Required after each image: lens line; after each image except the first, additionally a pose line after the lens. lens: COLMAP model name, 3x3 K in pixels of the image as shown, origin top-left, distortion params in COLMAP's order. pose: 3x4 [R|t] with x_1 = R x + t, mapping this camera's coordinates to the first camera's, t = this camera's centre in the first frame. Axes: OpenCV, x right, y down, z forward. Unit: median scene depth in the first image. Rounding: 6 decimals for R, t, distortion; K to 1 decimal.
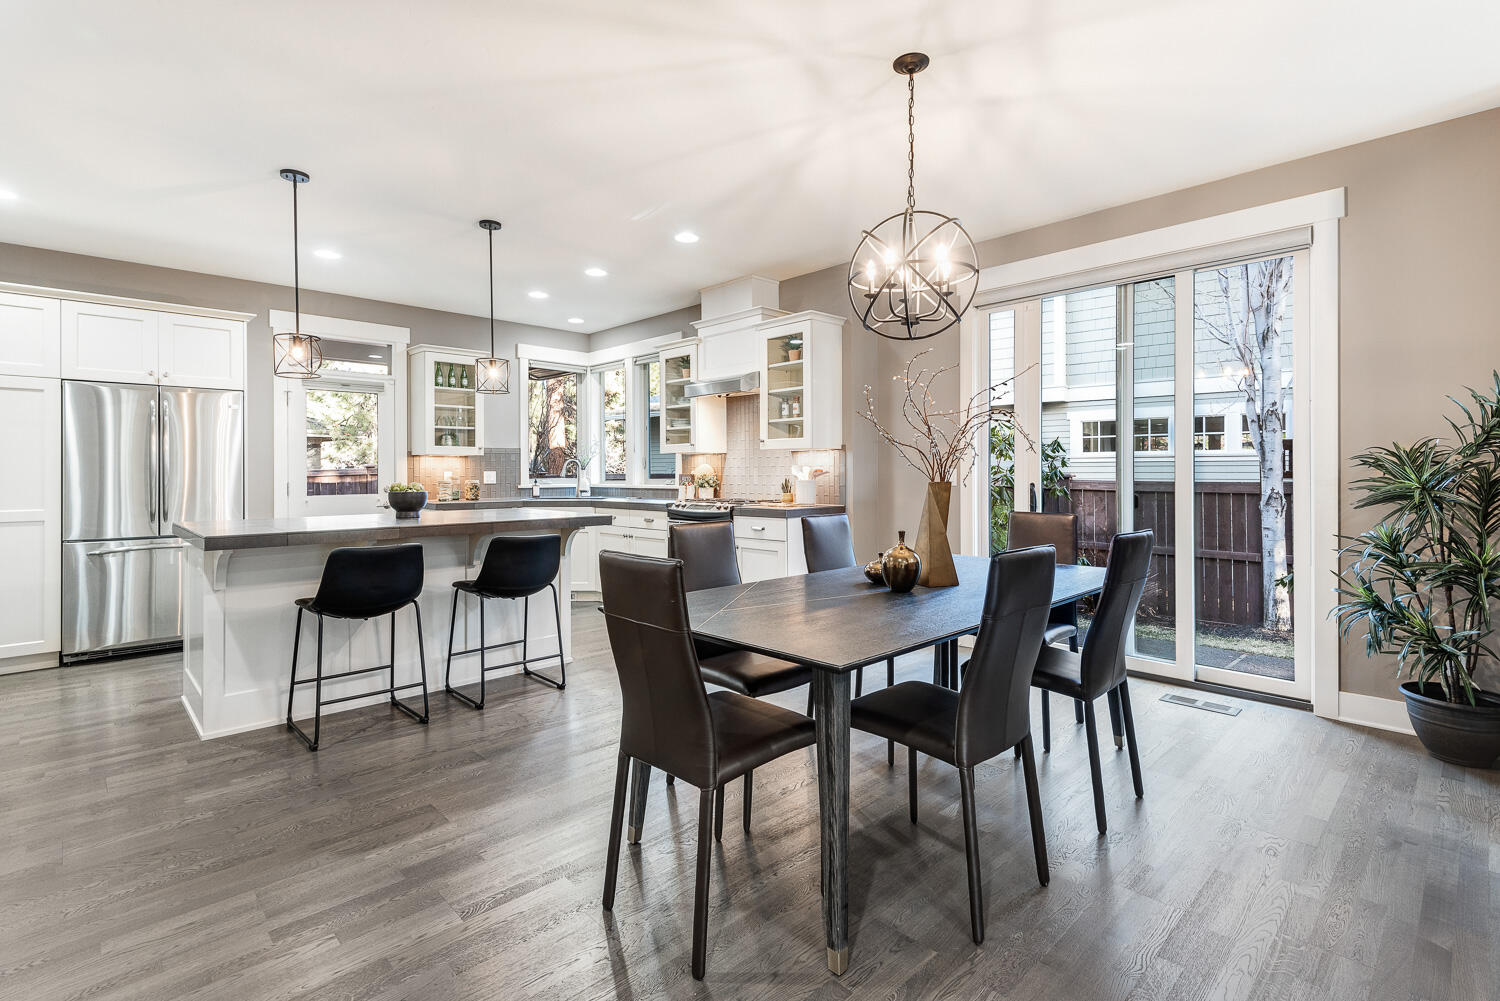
lens RADIAL K [[697.1, 0, 741.3], [0, 697.1, 523.5], [0, 0, 1]] dist [-0.000253, -0.000026]
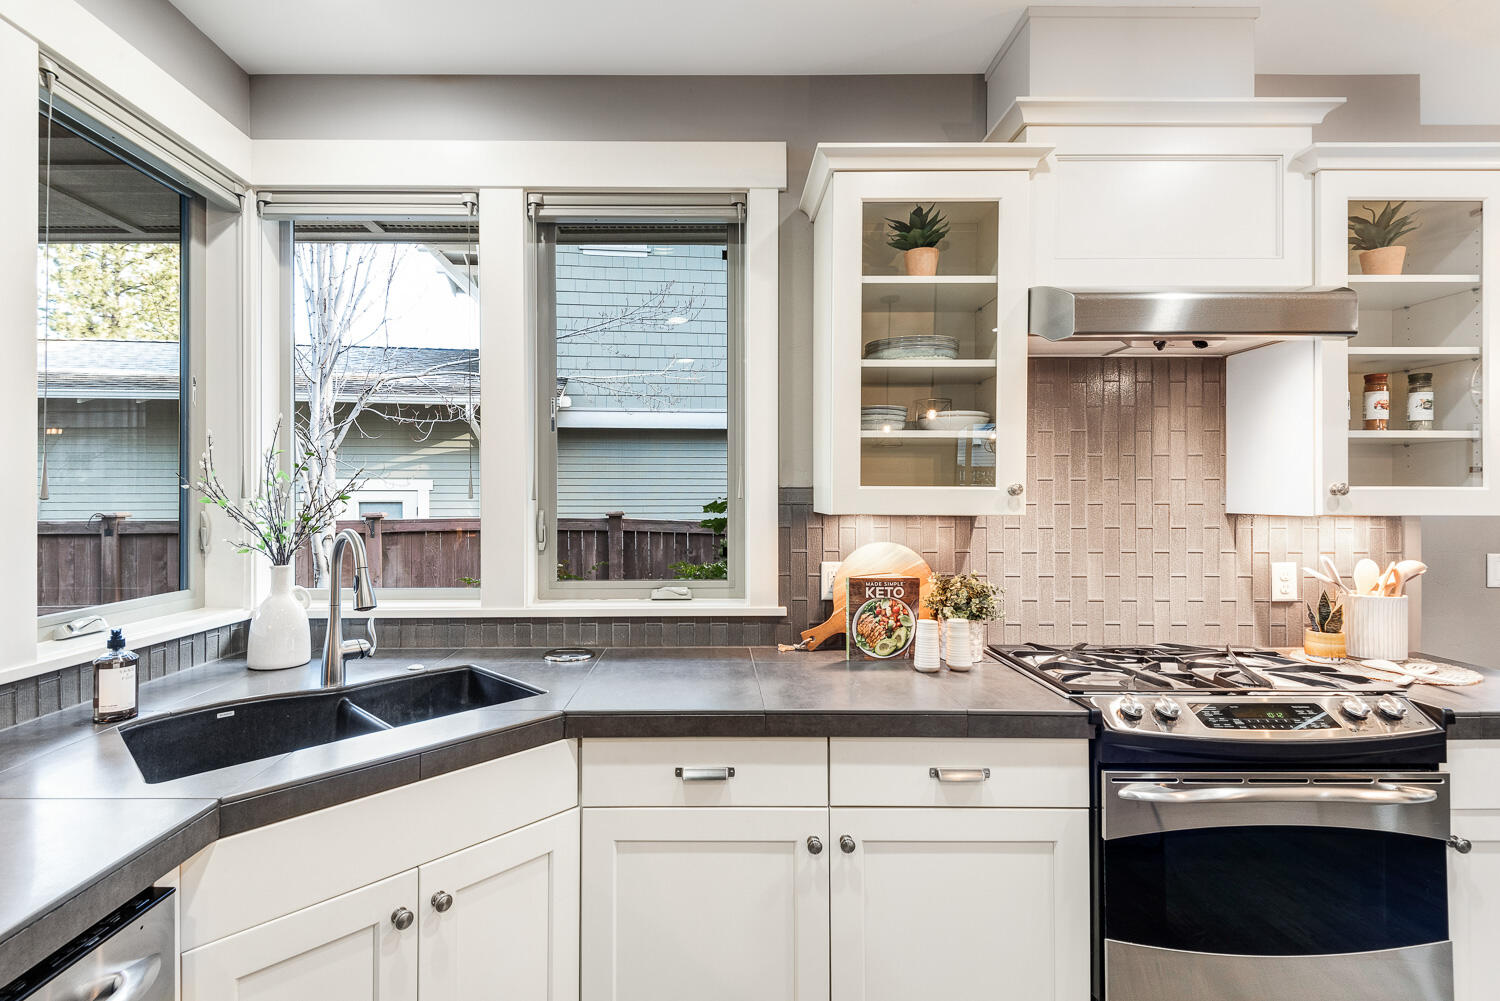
lens RADIAL K [[691.6, 0, 750.0], [0, 691.6, 500.5], [0, 0, 1]] dist [-0.002478, -0.000542]
pose [[0.690752, -0.003088, 0.723085, -0.337544], [0.048722, 0.997917, -0.042282, -0.092978], [-0.721449, 0.064437, 0.689463, 0.797073]]
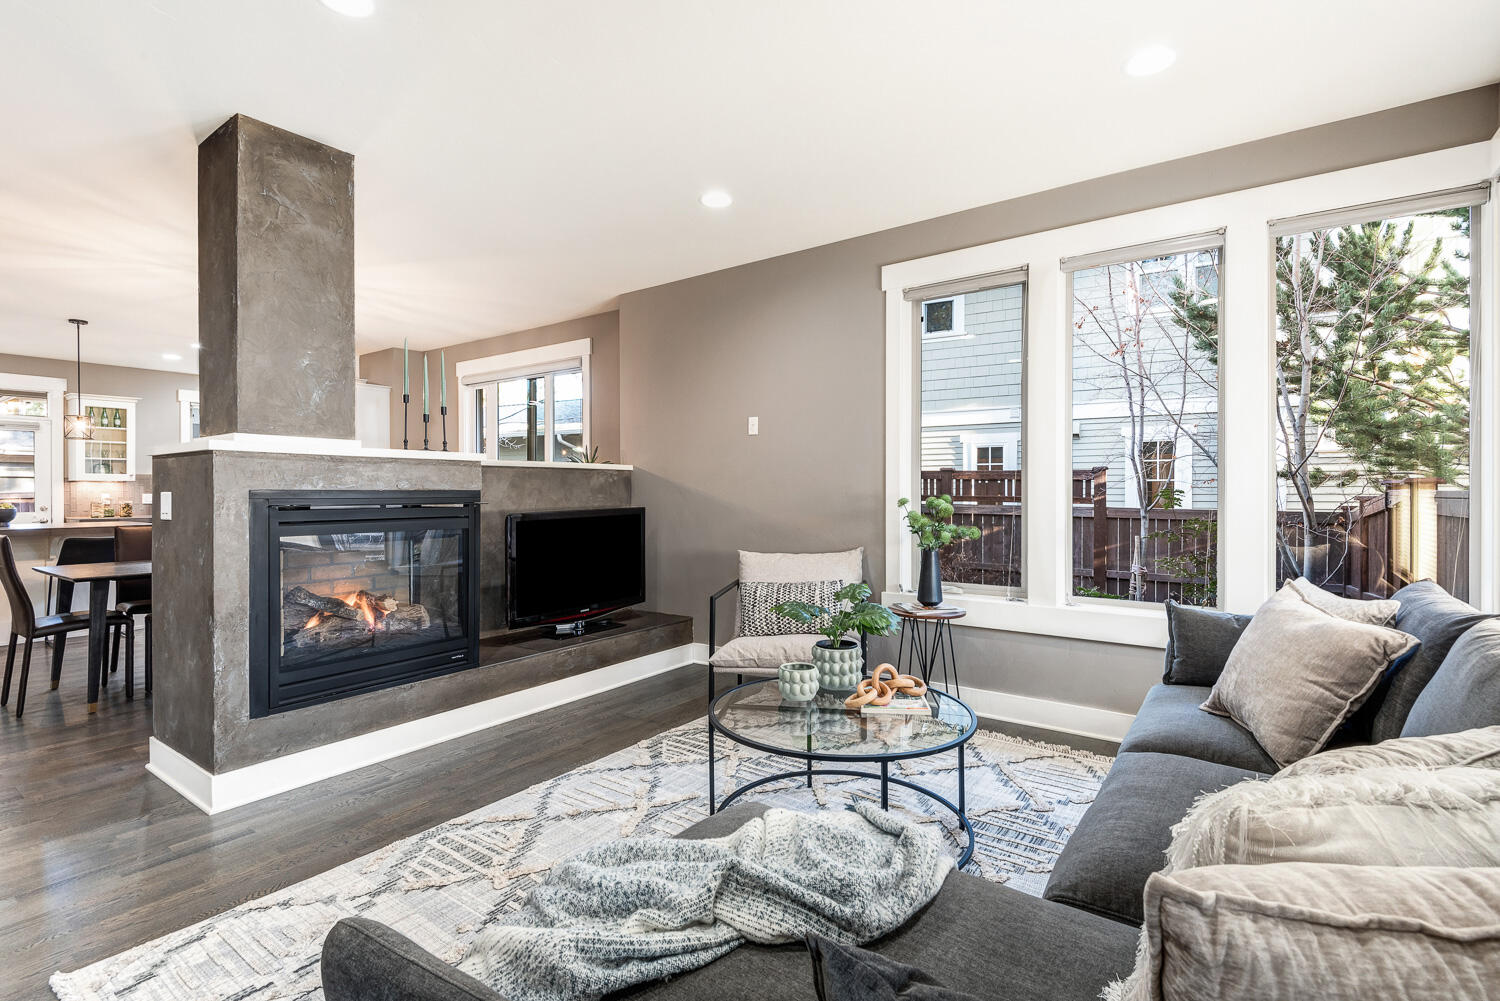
lens RADIAL K [[677.8, 0, 750.0], [0, 677.8, 500.5], [0, 0, 1]] dist [-0.002910, -0.000337]
pose [[0.979126, -0.003933, 0.203215, 0.469840], [0.016387, 0.998086, -0.059638, 0.027456], [-0.202591, 0.061724, 0.977316, -0.406548]]
